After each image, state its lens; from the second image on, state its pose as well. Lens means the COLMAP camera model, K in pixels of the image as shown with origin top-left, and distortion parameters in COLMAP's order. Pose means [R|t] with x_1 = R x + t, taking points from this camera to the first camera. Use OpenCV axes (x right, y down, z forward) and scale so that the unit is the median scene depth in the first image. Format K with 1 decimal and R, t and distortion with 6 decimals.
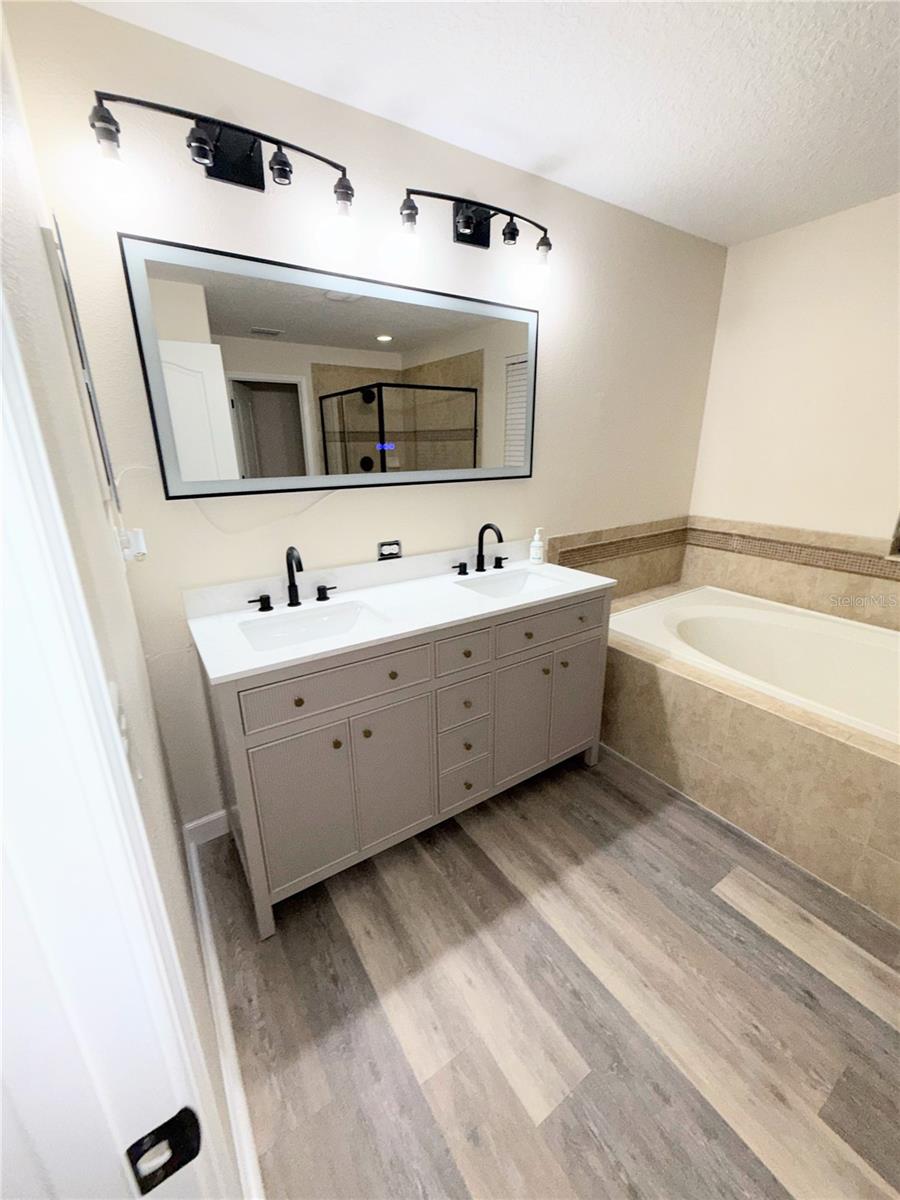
lens RADIAL K [[478.9, 0, 448.3], [0, 478.9, 593.9], [0, 0, 1]] dist [-0.002474, -0.000048]
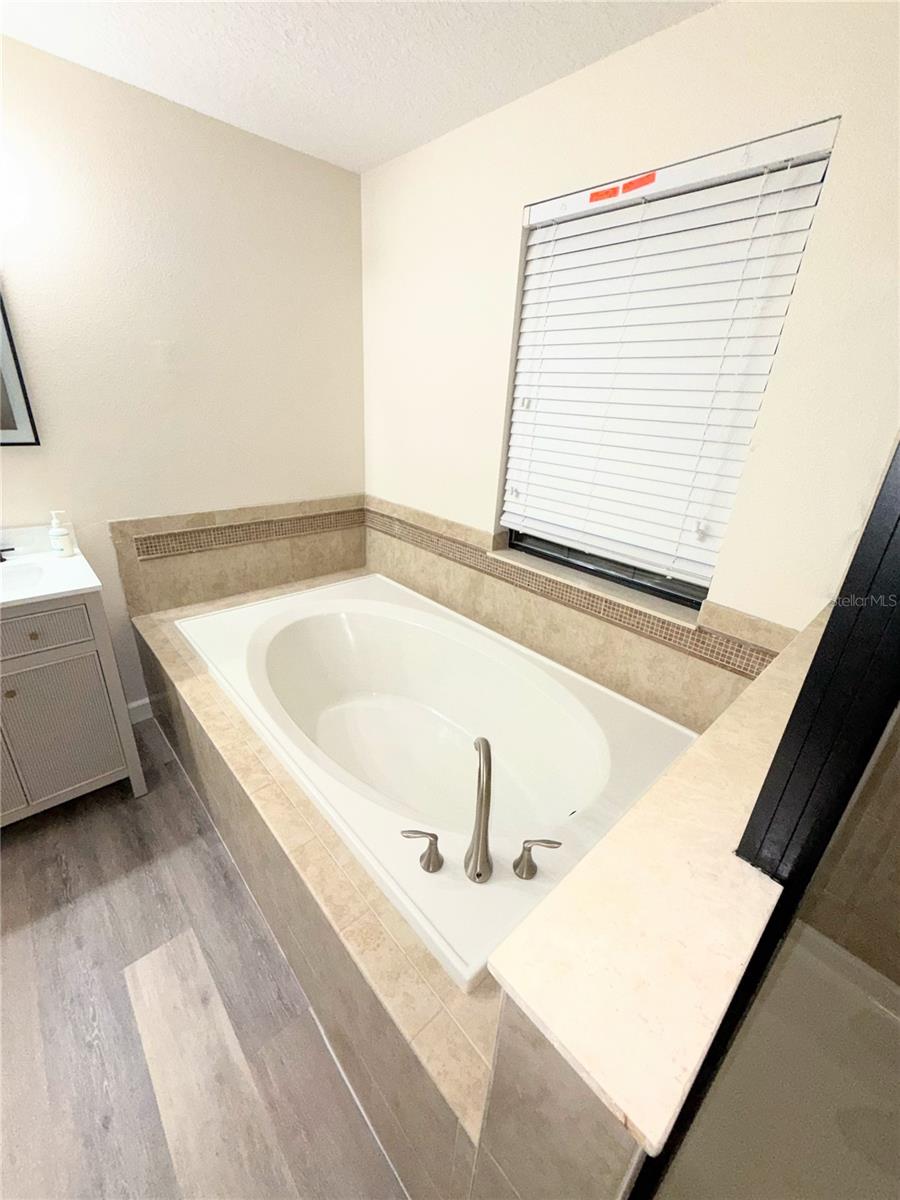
lens RADIAL K [[474.2, 0, 449.1], [0, 474.2, 595.4], [0, 0, 1]] dist [0.001333, 0.000129]
pose [[0.984760, -0.004301, 0.173867, 0.560350], [-0.011154, 0.996074, 0.087815, -0.060929], [-0.173562, -0.088416, 0.980846, 0.086931]]
